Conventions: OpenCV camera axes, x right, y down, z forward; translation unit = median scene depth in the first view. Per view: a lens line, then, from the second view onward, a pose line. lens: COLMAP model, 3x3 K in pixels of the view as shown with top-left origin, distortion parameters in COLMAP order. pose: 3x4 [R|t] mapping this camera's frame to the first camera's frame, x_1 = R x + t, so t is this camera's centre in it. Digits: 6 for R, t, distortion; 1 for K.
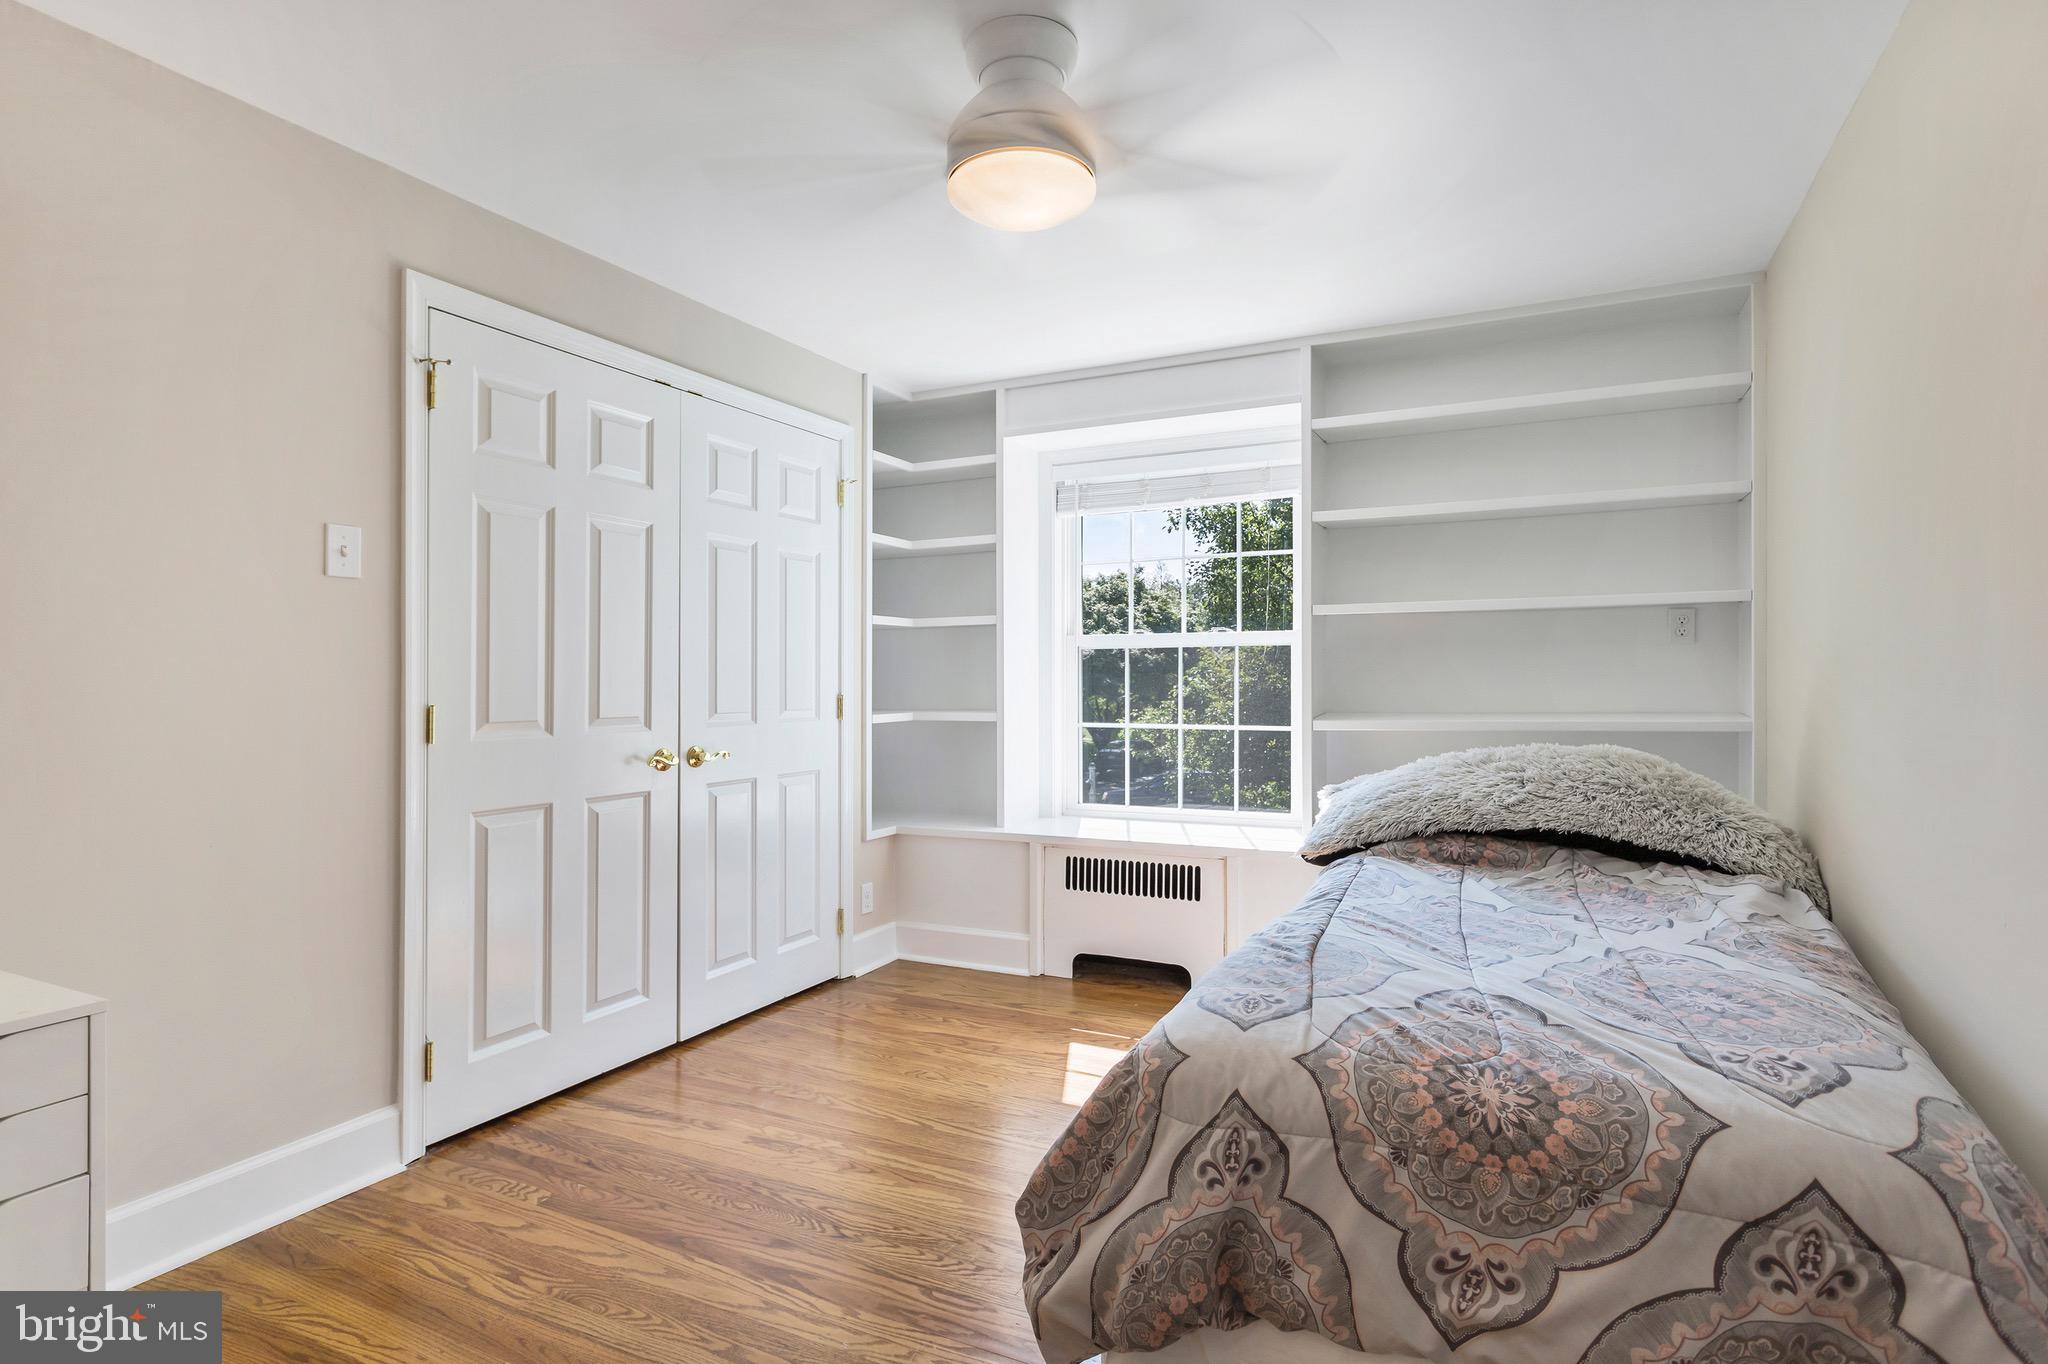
lens RADIAL K [[856.6, 0, 1068.7], [0, 856.6, 662.2], [0, 0, 1]] dist [0.000425, 0.000229]
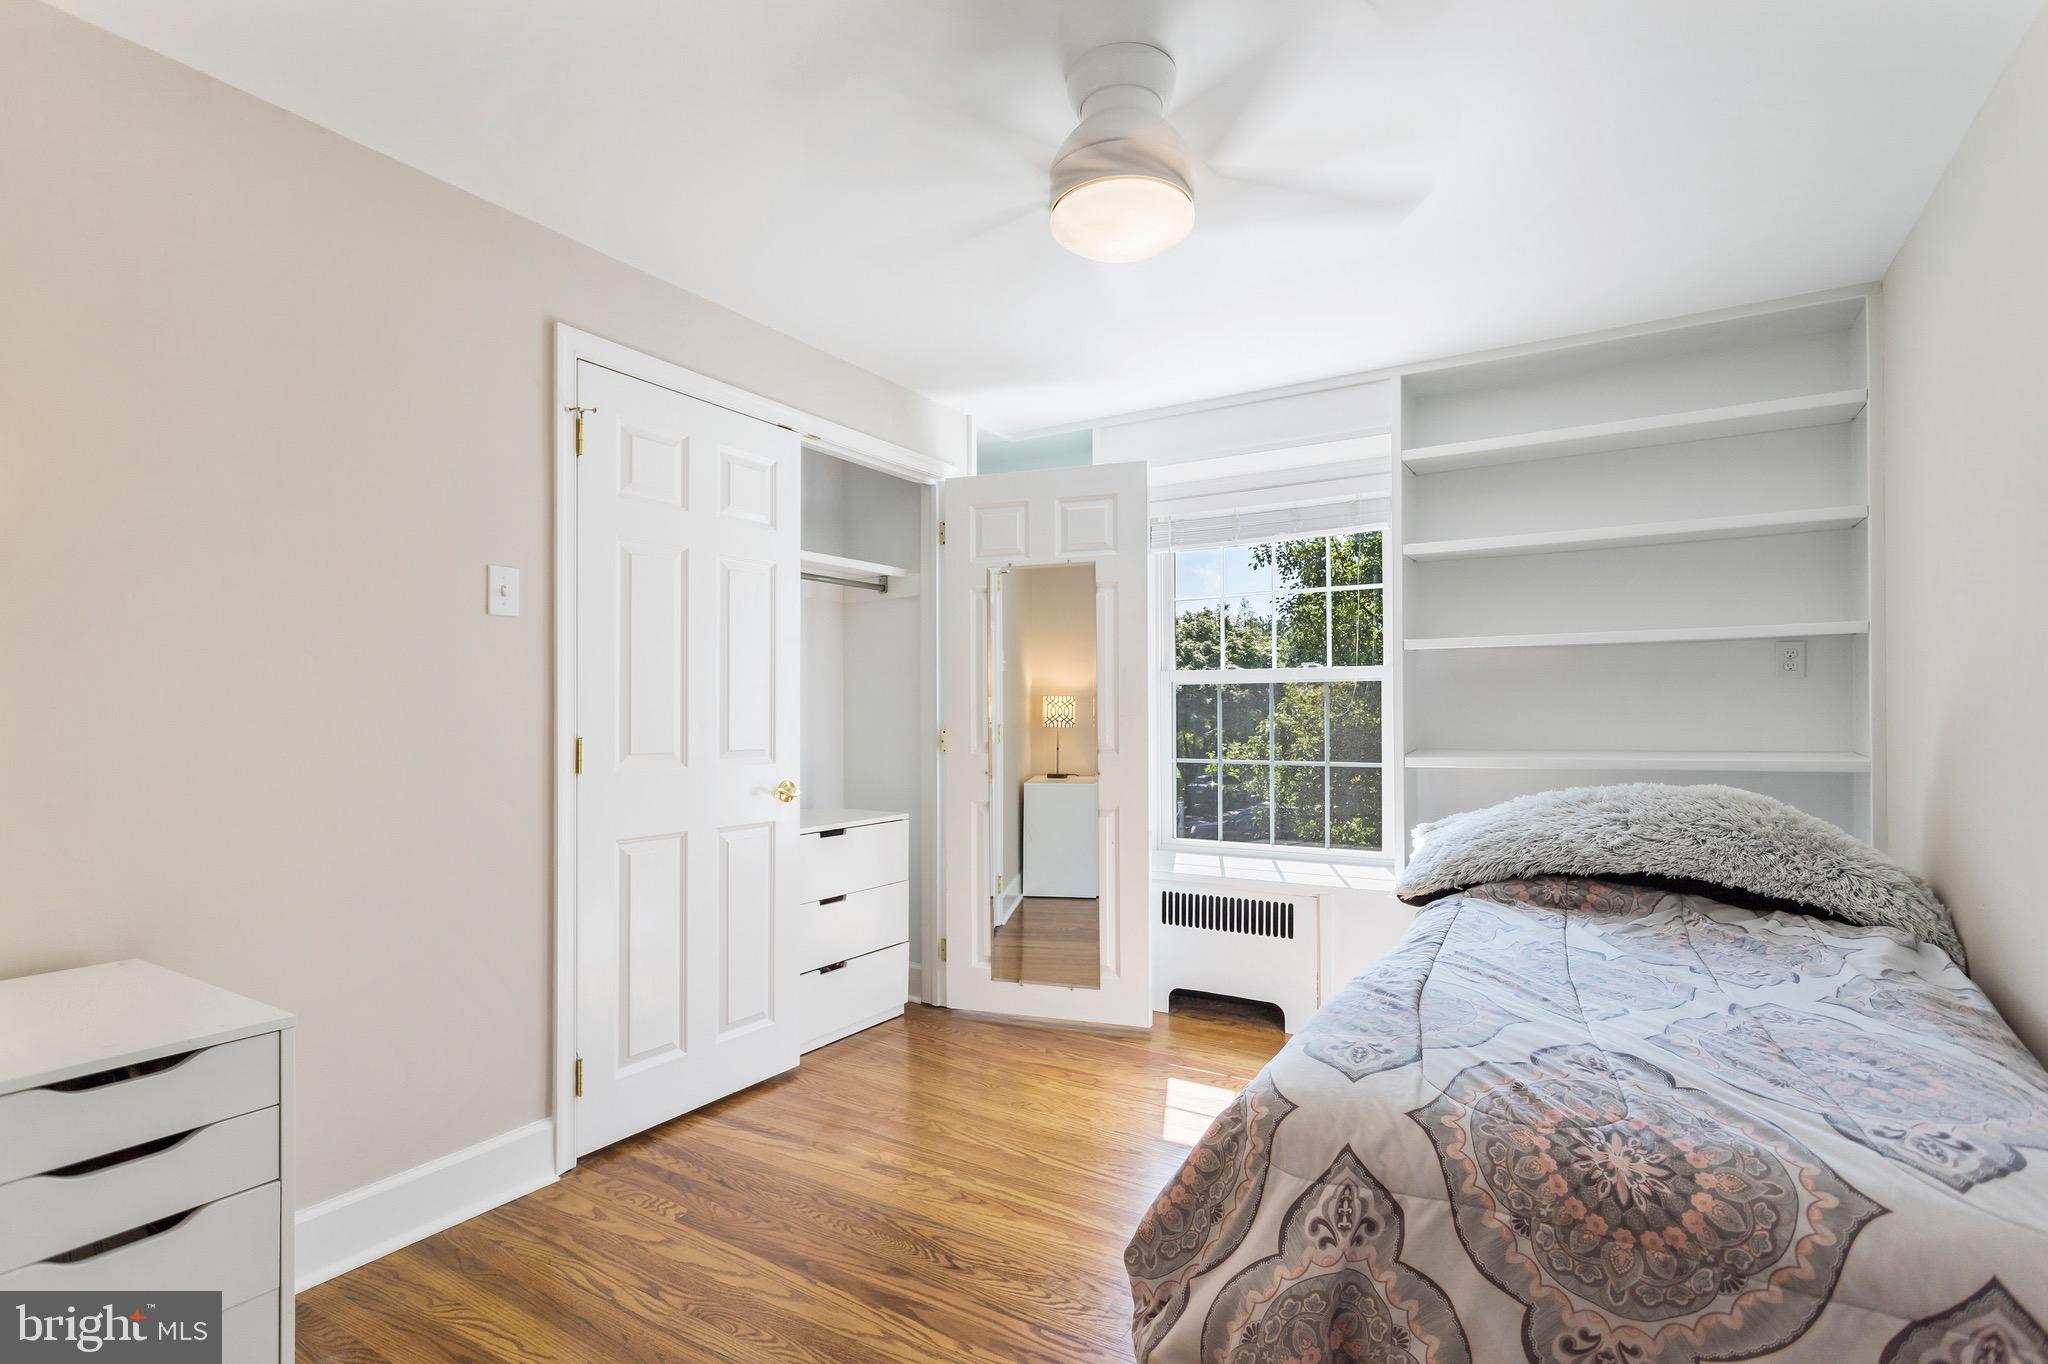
lens RADIAL K [[1010.9, 0, 1019.5], [0, 1010.9, 693.4], [0, 0, 1]] dist [-0.003320, 0.000886]
pose [[0.977733, -0.003030, -0.209830, 0.084175], [0.003412, 0.999993, 0.001460, -0.007219], [0.209824, -0.002143, 0.977737, -0.195293]]
